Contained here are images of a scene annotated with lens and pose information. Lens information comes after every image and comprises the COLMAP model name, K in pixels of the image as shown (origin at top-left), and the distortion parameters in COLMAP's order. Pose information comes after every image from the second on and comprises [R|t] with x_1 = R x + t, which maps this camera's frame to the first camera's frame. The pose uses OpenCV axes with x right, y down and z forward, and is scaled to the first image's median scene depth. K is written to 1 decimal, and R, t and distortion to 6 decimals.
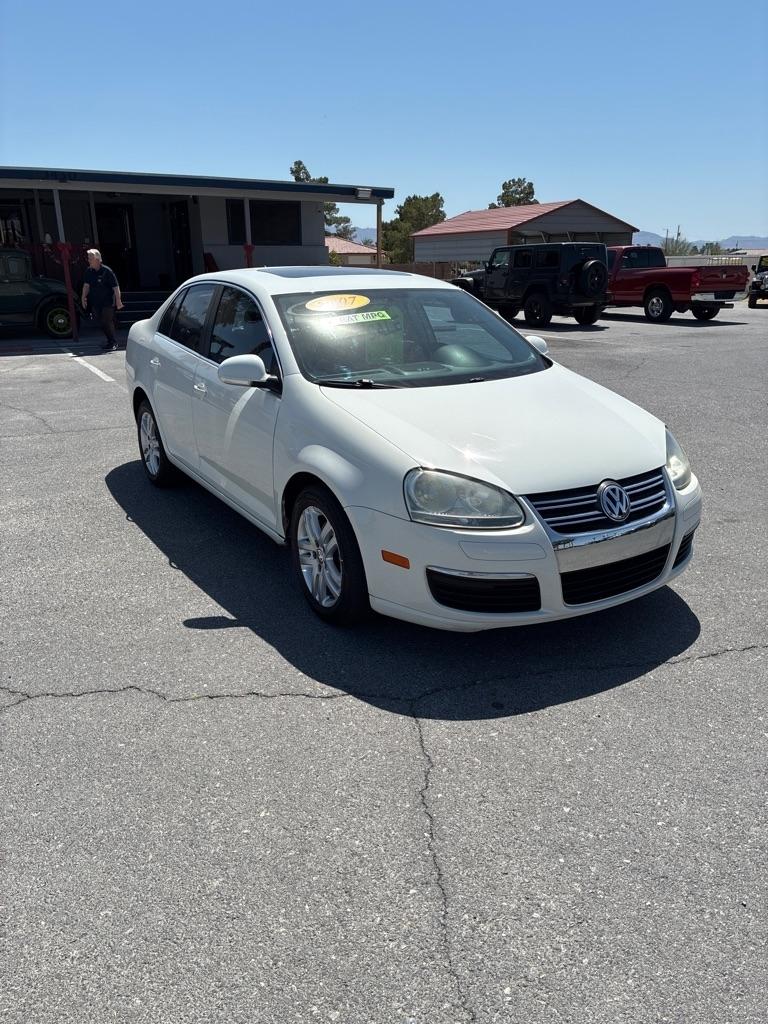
lens RADIAL K [[772.2, 0, 386.1], [0, 772.2, 514.1], [0, 0, 1]] dist [0.022837, -0.029477]
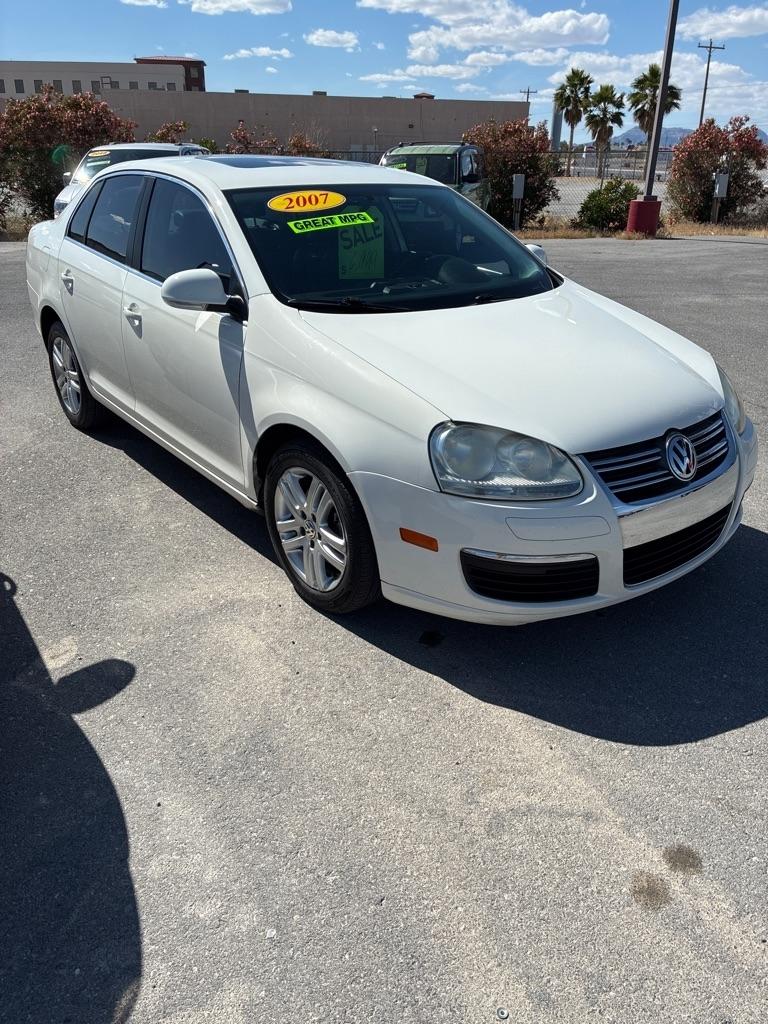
lens RADIAL K [[772.2, 0, 388.3], [0, 772.2, 503.8], [0, 0, 1]] dist [0.022837, -0.029477]
pose [[0.993974, -0.031027, 0.105135, -0.094887], [0.020555, 0.994849, 0.099265, -0.052953], [-0.107674, -0.096506, 0.989491, 0.222776]]
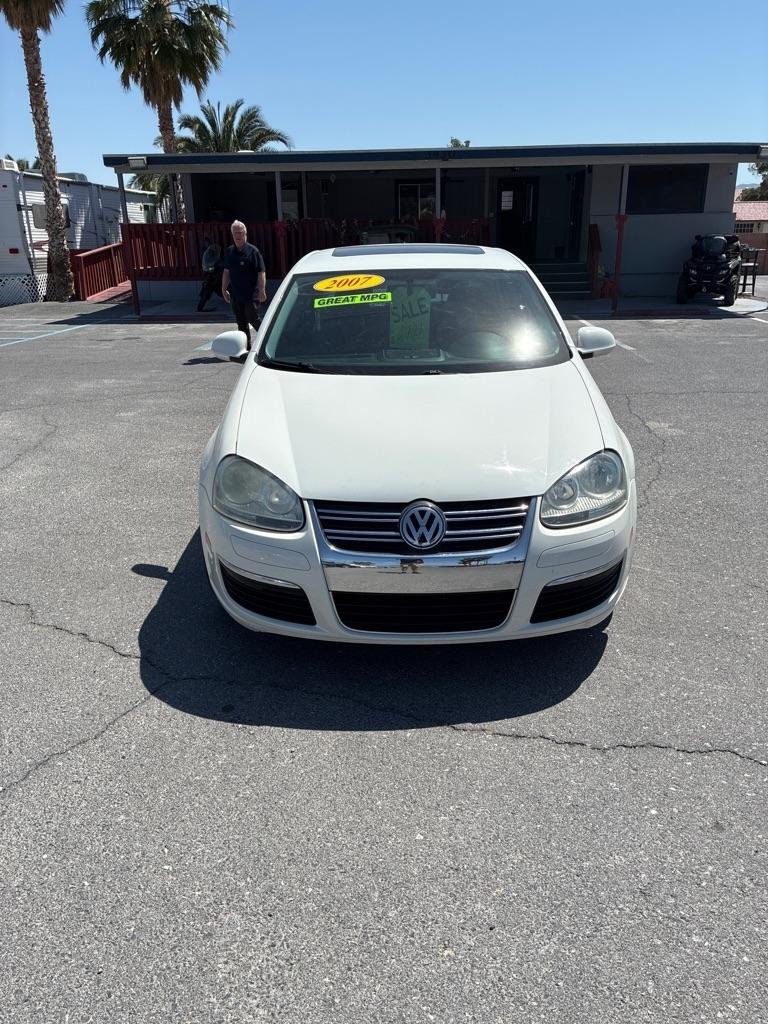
lens RADIAL K [[772.2, 0, 387.7], [0, 772.2, 517.1], [0, 0, 1]] dist [0.022837, -0.029477]
pose [[0.840288, 0.173079, -0.513770, 0.692545], [-0.153498, 0.984846, 0.080723, -0.087690], [0.519956, 0.011032, 0.854122, 0.247087]]
